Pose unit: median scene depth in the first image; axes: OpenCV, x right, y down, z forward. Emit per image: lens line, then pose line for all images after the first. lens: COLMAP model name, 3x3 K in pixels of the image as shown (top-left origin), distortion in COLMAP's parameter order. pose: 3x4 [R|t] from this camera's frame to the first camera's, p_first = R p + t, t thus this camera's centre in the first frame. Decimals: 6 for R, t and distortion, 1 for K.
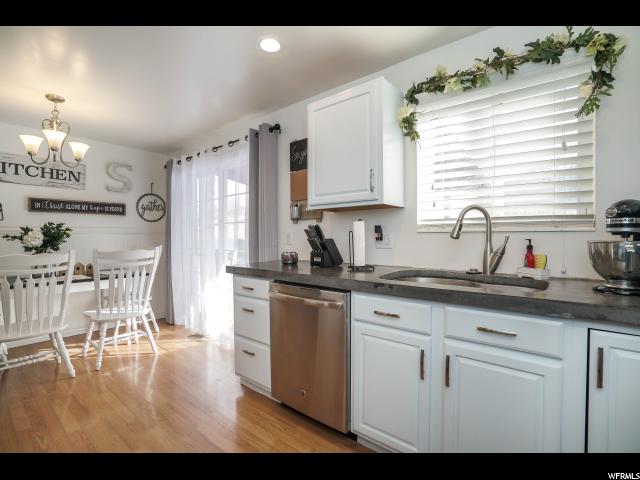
lens RADIAL K [[312.4, 0, 321.8], [0, 312.4, 242.6], [0, 0, 1]] dist [-0.061708, 0.026544]
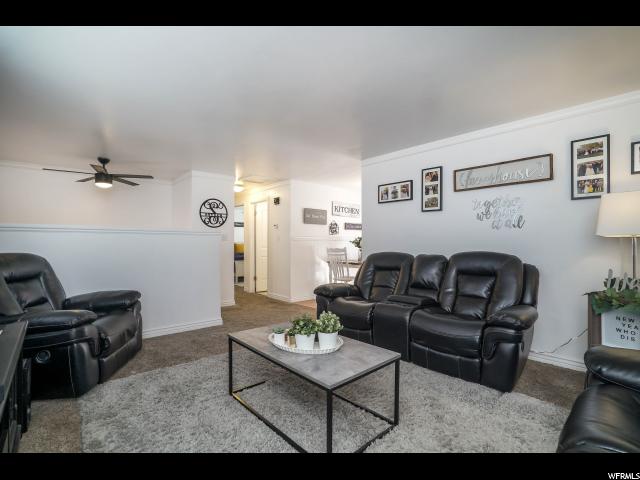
lens RADIAL K [[307.2, 0, 322.0], [0, 307.2, 241.6], [0, 0, 1]] dist [-0.031386, 0.000372]
pose [[0.990299, 0.002324, -0.138932, -0.789363], [-0.005935, 0.999655, -0.025586, 0.031116], [0.138824, 0.026162, 0.989971, -1.034773]]
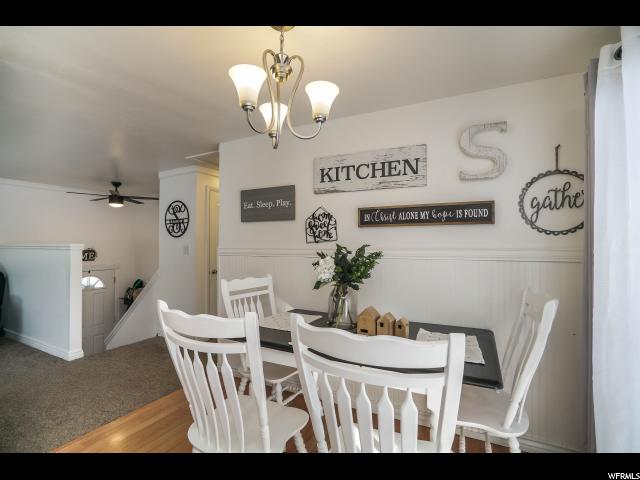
lens RADIAL K [[312.4, 0, 321.8], [0, 312.4, 242.6], [0, 0, 1]] dist [-0.061708, 0.026544]
pose [[0.188287, -0.007235, -0.982087, -0.235614], [-0.024949, 0.999615, -0.012147, -0.052334], [0.981797, 0.026789, 0.188034, 0.728863]]
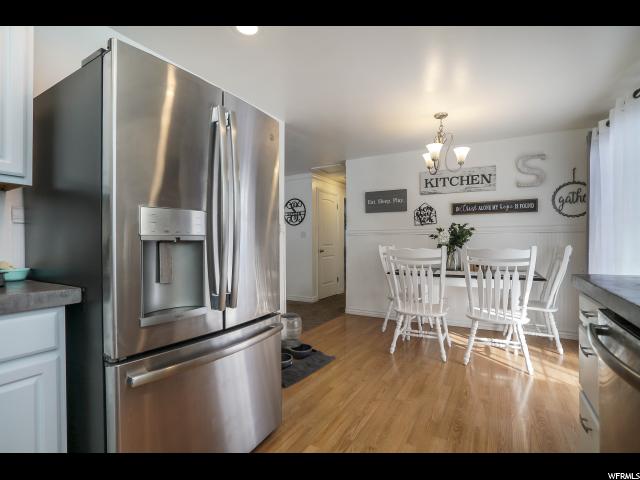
lens RADIAL K [[312.4, 0, 321.8], [0, 312.4, 242.6], [0, 0, 1]] dist [-0.061708, 0.026544]
pose [[0.157585, 0.007863, -0.987474, 0.157963], [-0.016865, 0.999844, 0.005271, 0.008367], [0.987361, 0.015823, 0.157693, 0.277336]]
